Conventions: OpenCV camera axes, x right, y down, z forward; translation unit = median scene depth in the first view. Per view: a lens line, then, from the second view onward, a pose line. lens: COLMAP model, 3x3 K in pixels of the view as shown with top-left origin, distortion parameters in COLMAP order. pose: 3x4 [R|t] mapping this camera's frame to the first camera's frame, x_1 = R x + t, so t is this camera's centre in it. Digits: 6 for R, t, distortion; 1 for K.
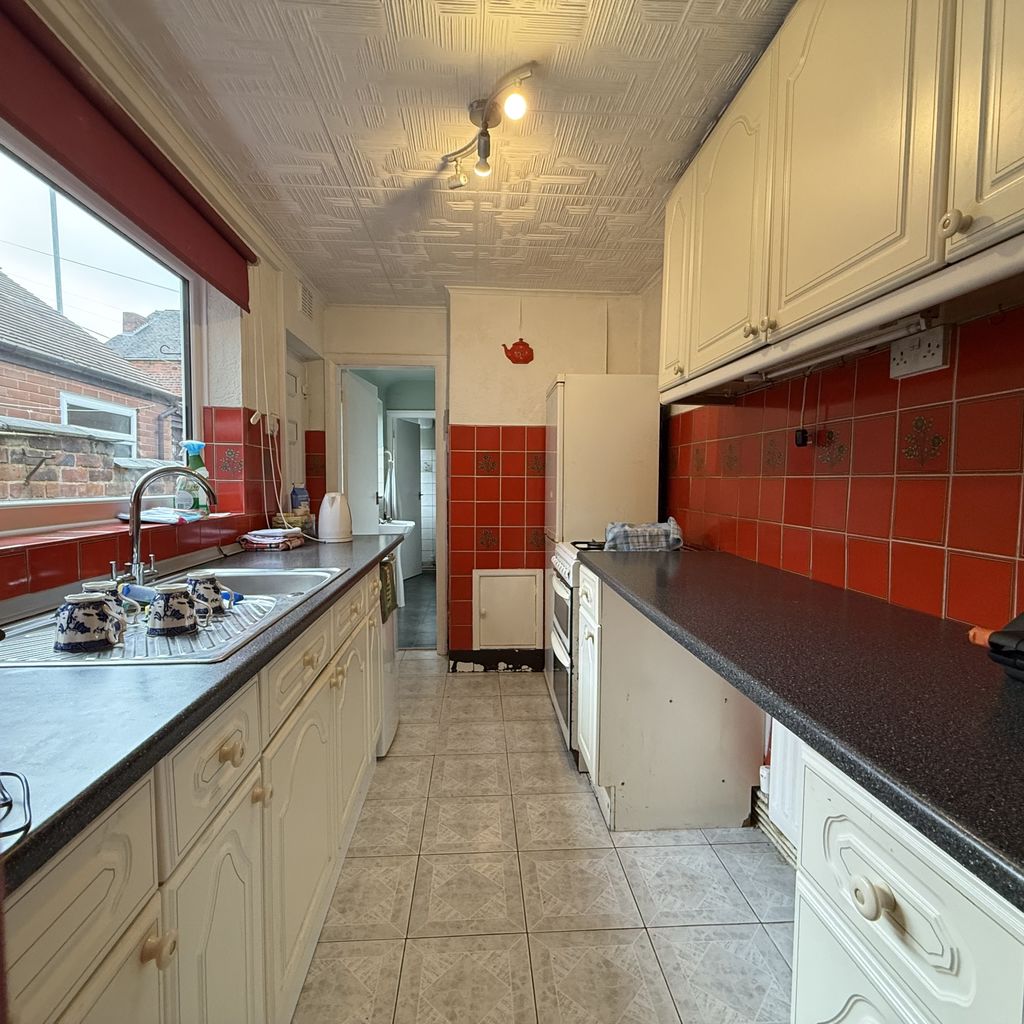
lens RADIAL K [[544.8, 0, 512.0], [0, 544.8, 512.0], [0, 0, 1]] dist [0.002864, -0.000146]
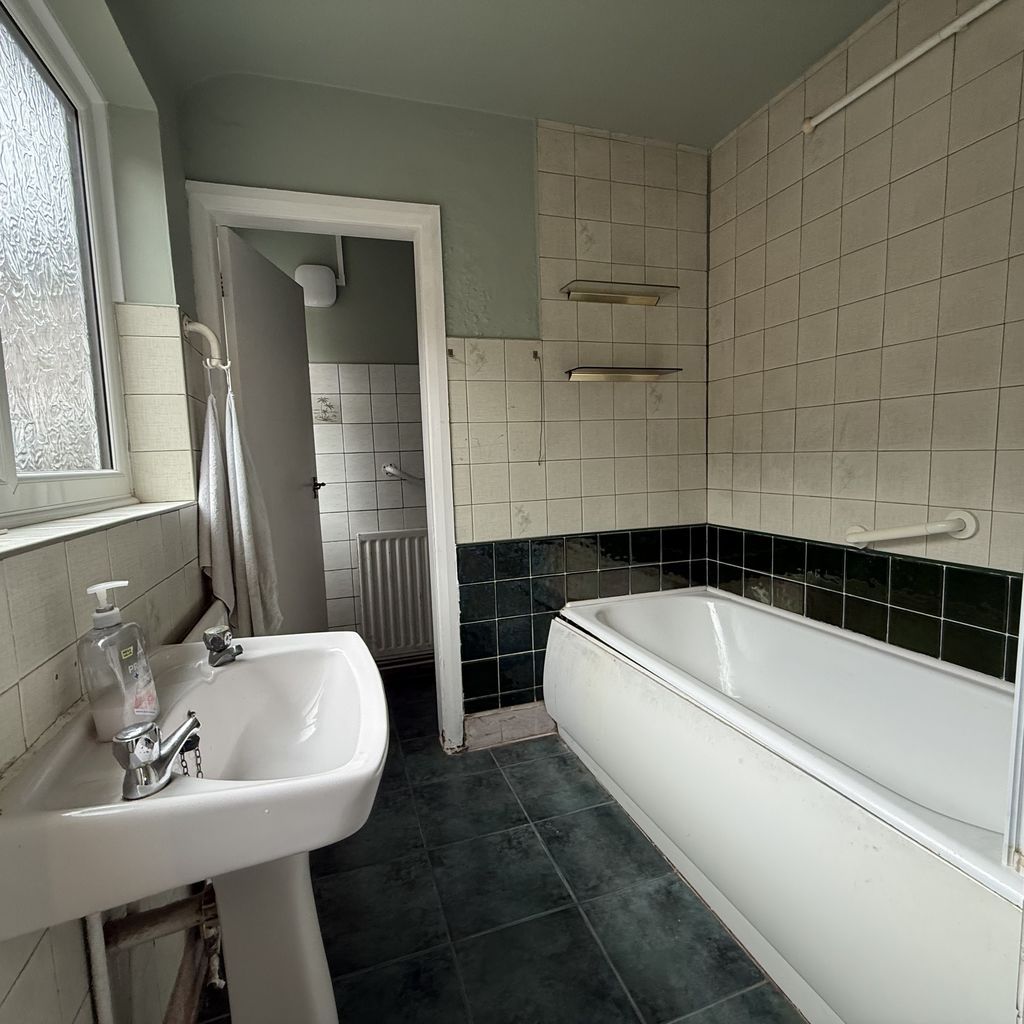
lens RADIAL K [[544.8, 0, 512.0], [0, 544.8, 512.0], [0, 0, 1]] dist [0.002864, -0.000146]
pose [[0.966527, -0.065790, 0.247986, -0.150602], [0.051987, 0.996733, 0.061811, -0.033563], [-0.251243, -0.046850, 0.966790, 0.686841]]
